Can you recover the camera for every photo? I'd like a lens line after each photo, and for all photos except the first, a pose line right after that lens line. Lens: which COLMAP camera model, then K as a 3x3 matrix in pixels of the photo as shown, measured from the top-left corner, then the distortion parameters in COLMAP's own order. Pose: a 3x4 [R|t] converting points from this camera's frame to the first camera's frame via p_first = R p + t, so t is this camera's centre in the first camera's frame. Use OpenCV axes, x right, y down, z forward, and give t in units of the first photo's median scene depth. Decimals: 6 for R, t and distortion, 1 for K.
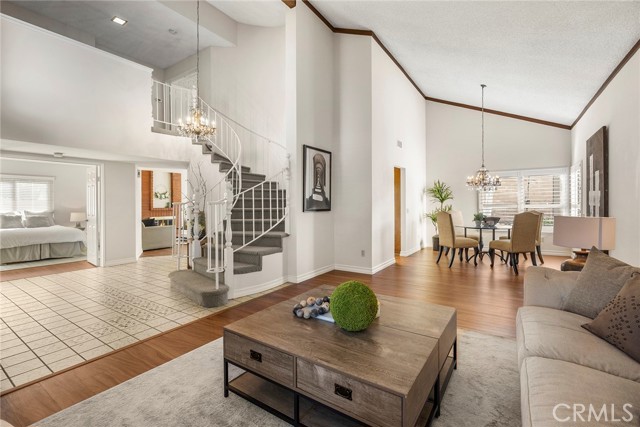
lens RADIAL K [[291.6, 0, 318.1], [0, 291.6, 206.5], [0, 0, 1]] dist [-0.004960, -0.000289]
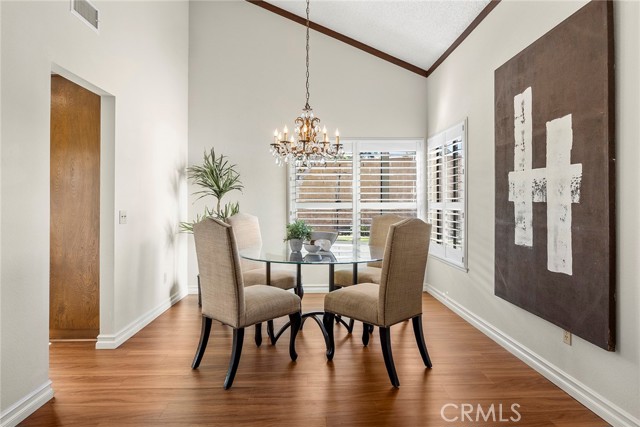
lens RADIAL K [[374.8, 0, 321.1], [0, 374.8, 201.2], [0, 0, 1]] dist [-0.025547, 0.001365]
pose [[0.807928, 0.012873, 0.589141, 0.257746], [-0.000549, 0.999777, -0.021093, 0.005043], [-0.589281, 0.016718, 0.807755, 0.532411]]
